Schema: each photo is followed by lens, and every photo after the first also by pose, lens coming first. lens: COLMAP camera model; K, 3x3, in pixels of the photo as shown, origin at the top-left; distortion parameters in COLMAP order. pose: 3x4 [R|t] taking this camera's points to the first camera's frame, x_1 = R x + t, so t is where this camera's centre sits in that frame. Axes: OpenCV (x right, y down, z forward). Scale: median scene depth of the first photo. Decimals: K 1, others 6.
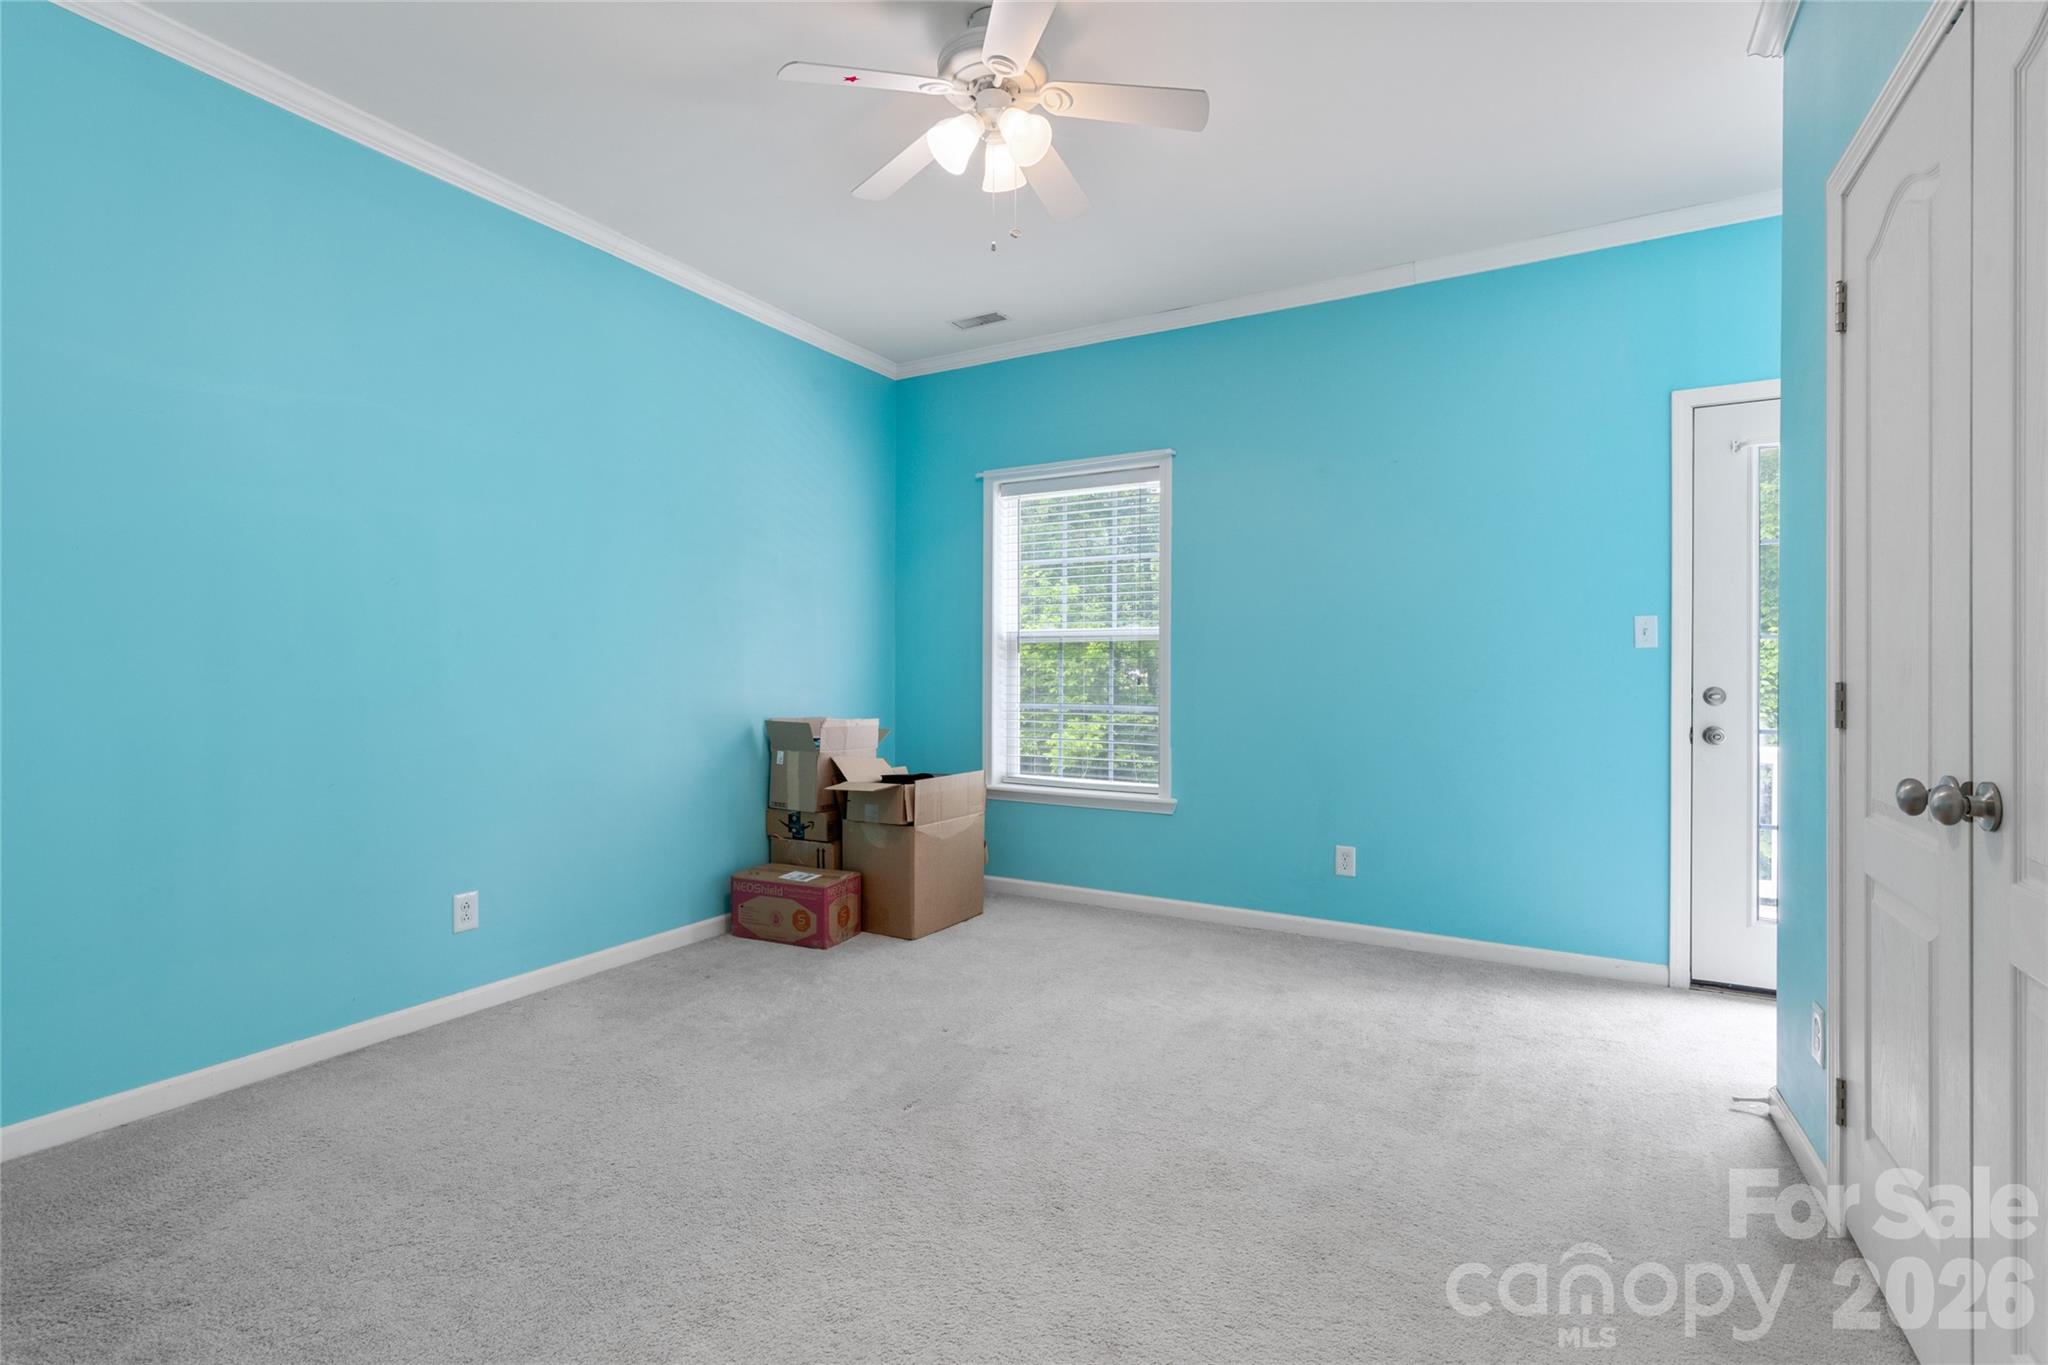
lens RADIAL K [[930.5, 0, 1022.3], [0, 930.5, 671.8], [0, 0, 1]] dist [0.005102, 0.000599]
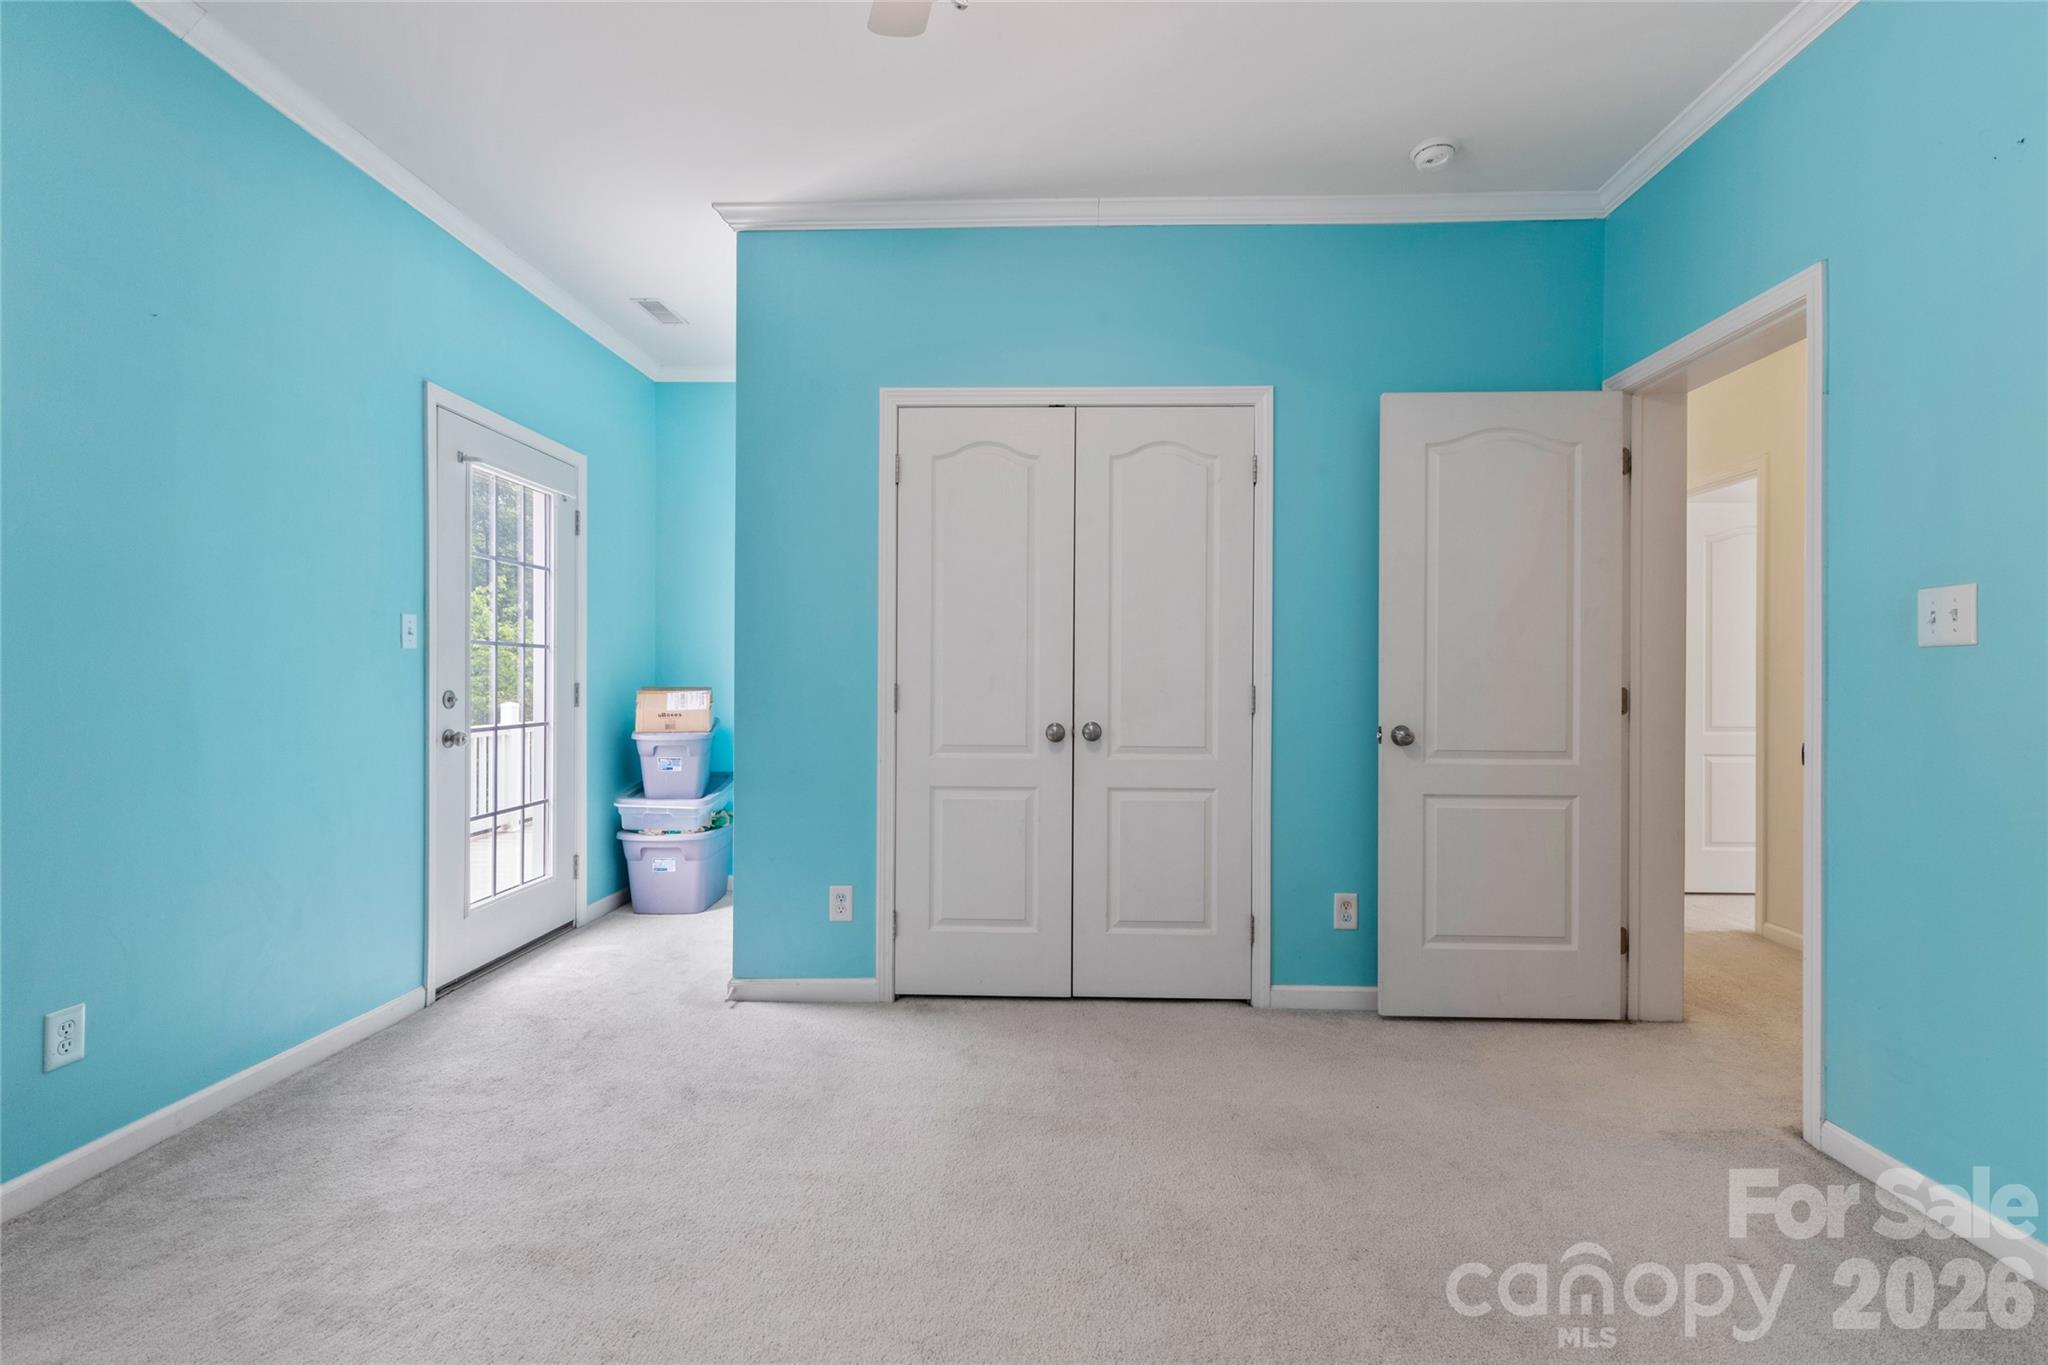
lens RADIAL K [[930.5, 0, 1022.4], [0, 930.5, 682.5], [0, 0, 1]] dist [0.005102, 0.000599]
pose [[-0.455379, -0.004864, 0.890284, -0.424149], [0.000871, 0.999982, 0.005908, 0.002367], [-0.890297, 0.003466, -0.455367, 0.883457]]
